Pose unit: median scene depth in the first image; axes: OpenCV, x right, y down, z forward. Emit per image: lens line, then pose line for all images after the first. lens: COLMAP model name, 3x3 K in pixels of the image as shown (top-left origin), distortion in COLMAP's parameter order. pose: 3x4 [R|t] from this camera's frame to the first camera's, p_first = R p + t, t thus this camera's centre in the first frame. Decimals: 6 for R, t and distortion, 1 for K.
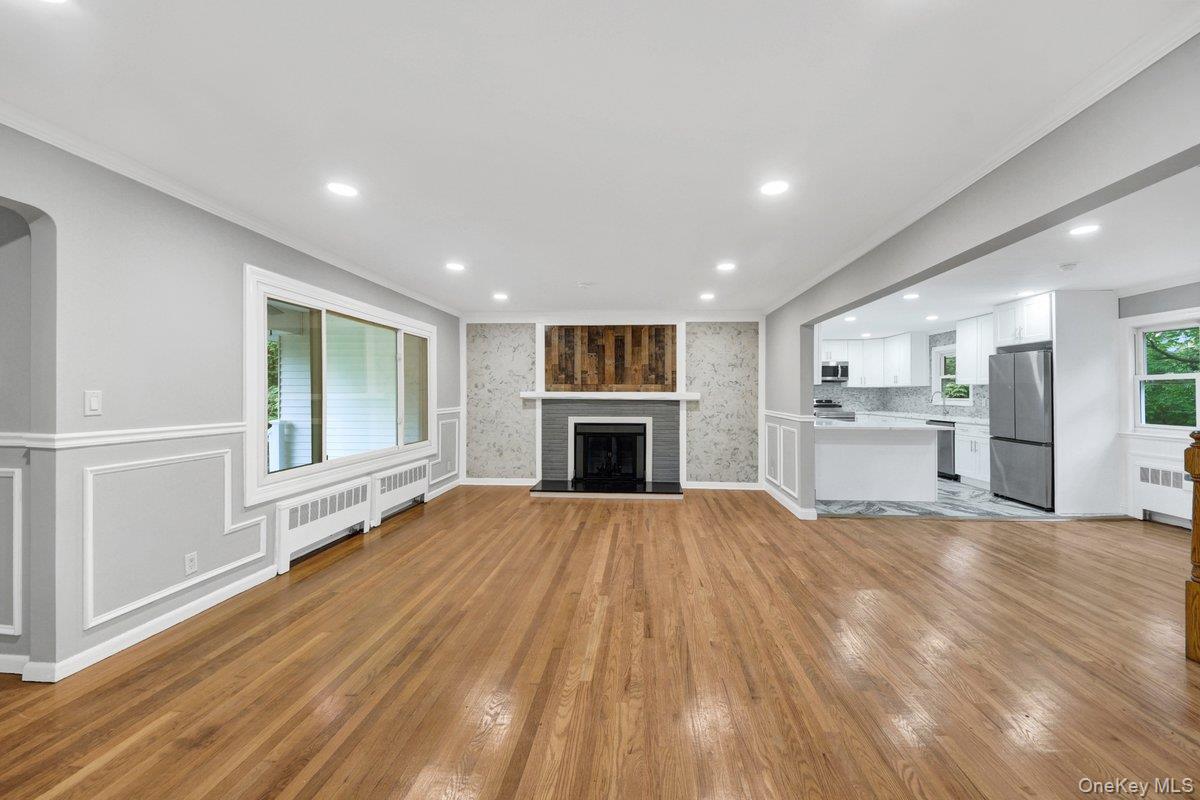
lens RADIAL K [[457.4, 0, 599.7], [0, 457.4, 392.1], [0, 0, 1]] dist [0.007253, -0.007712]
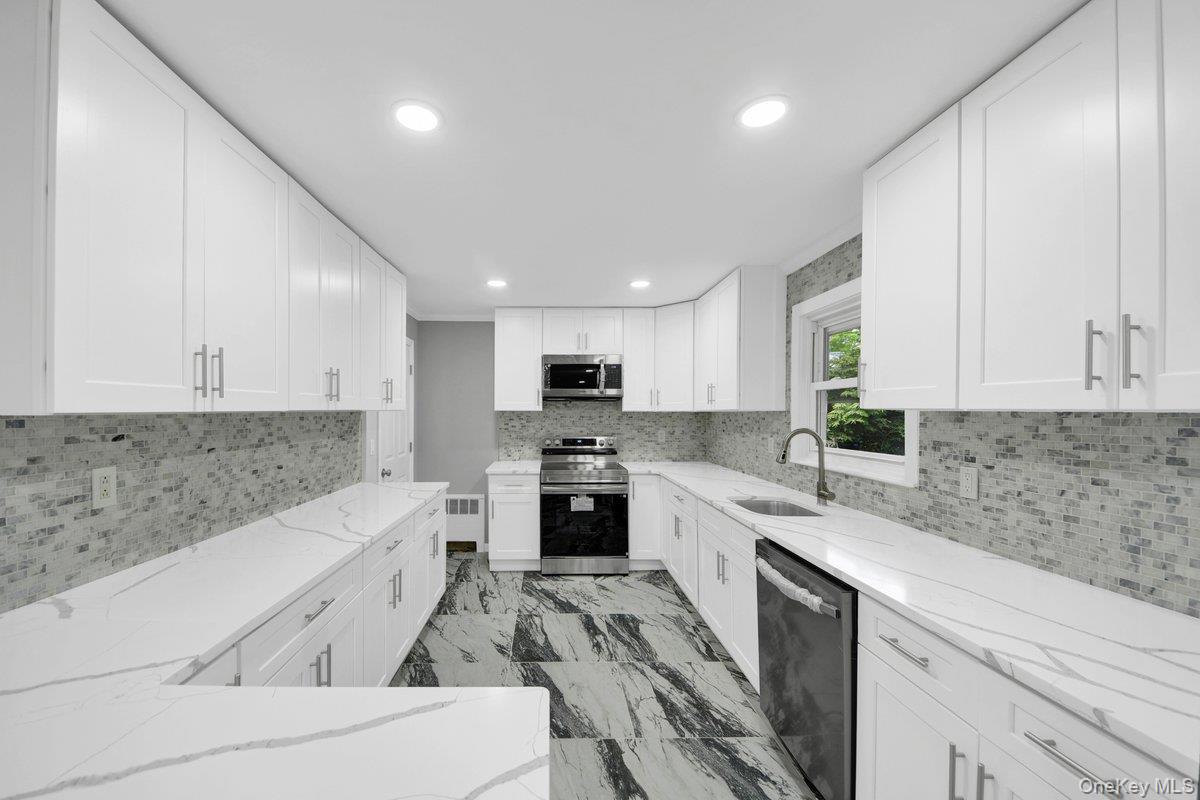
lens RADIAL K [[444.5, 0, 552.5], [0, 444.5, 411.4], [0, 0, 1]] dist [-0.001661, -0.000436]
pose [[0.996082, -0.003714, 0.088354, 0.609034], [0.003247, 0.999980, 0.005429, -0.019040], [-0.088372, -0.005121, 0.996074, 0.803194]]
